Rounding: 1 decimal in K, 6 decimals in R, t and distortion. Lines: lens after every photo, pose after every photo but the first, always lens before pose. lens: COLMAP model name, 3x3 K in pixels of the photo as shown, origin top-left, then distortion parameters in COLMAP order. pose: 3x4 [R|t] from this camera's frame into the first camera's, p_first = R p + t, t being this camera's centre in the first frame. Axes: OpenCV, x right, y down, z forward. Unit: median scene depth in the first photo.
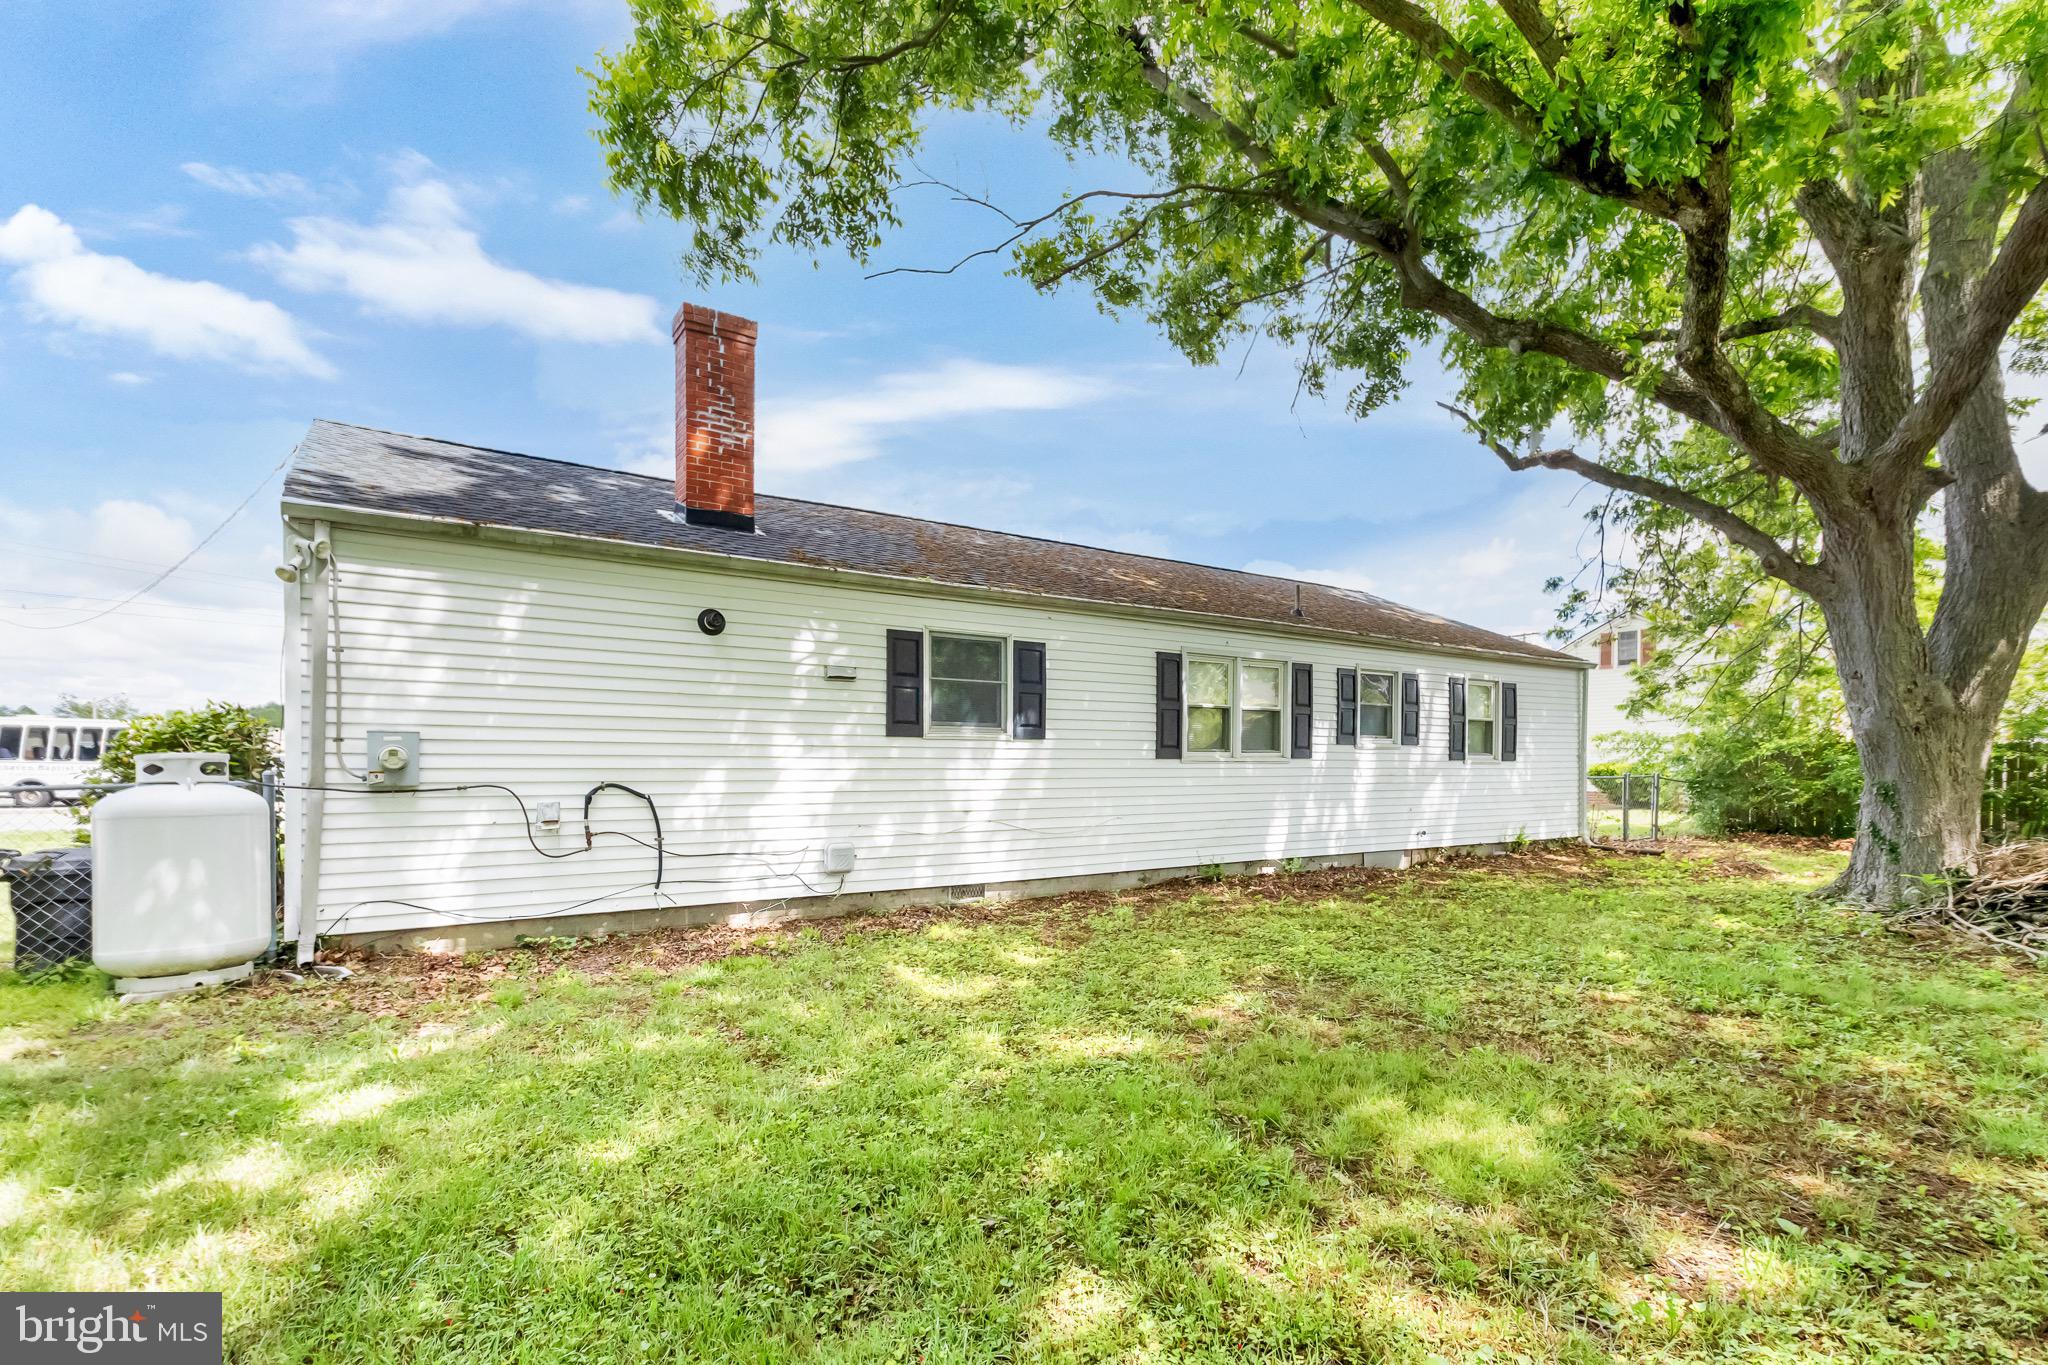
lens RADIAL K [[925.1, 0, 1024.0], [0, 925.1, 682.5], [0, 0, 1]] dist [-0.000351, -0.000038]
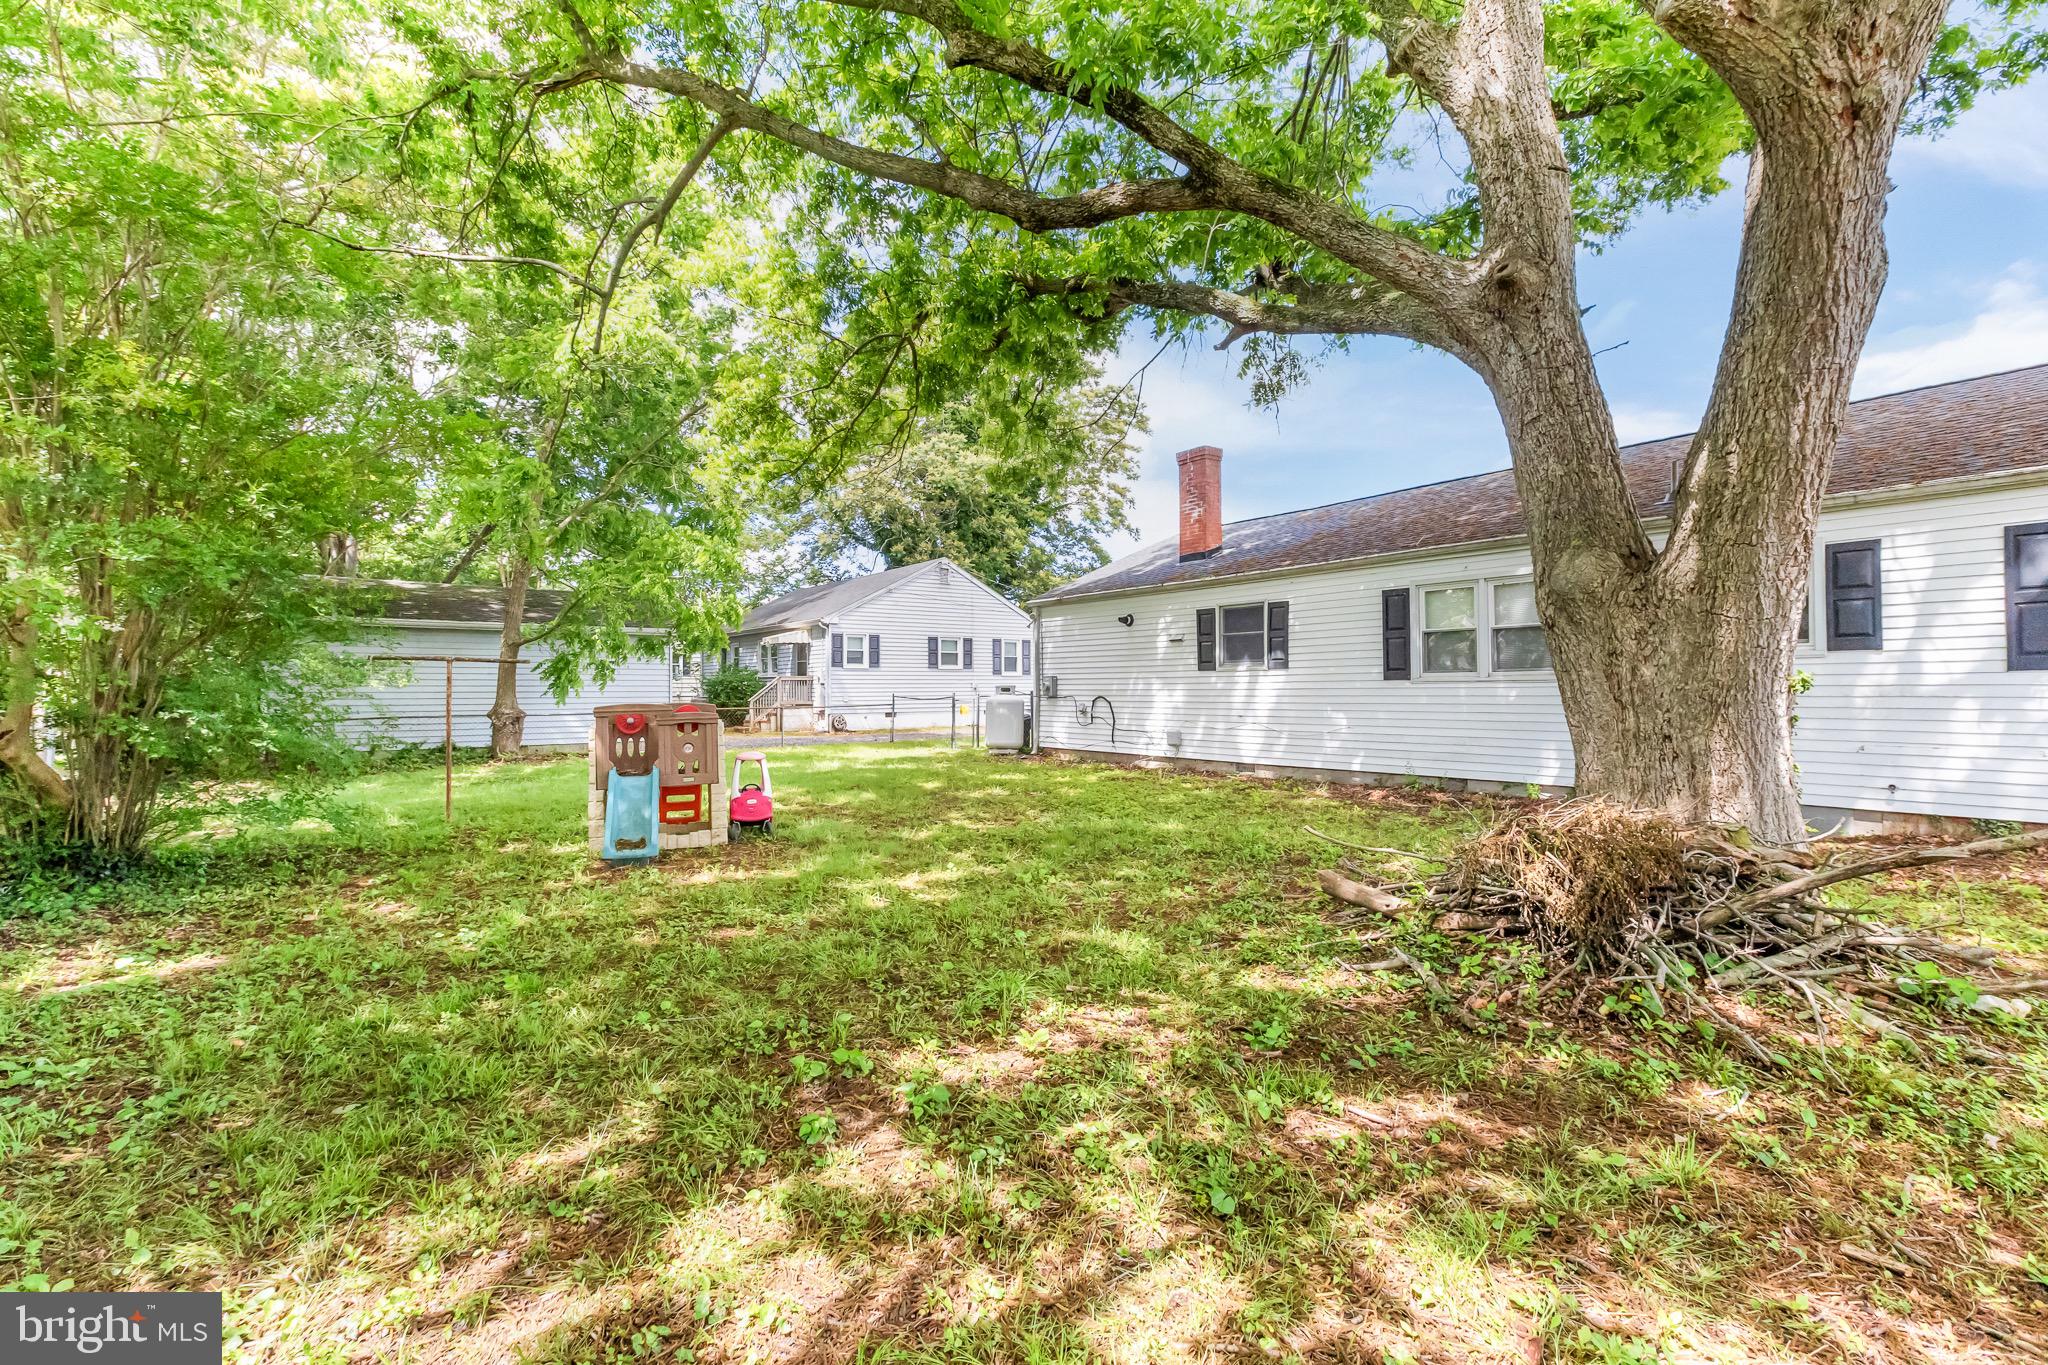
lens RADIAL K [[925.1, 0, 1024.0], [0, 925.1, 682.5], [0, 0, 1]] dist [-0.000351, -0.000038]
pose [[0.037520, -0.040005, -0.998495, 1.443050], [0.050251, 0.998010, -0.038097, 0.118110], [0.998032, -0.048746, 0.039456, 0.536319]]
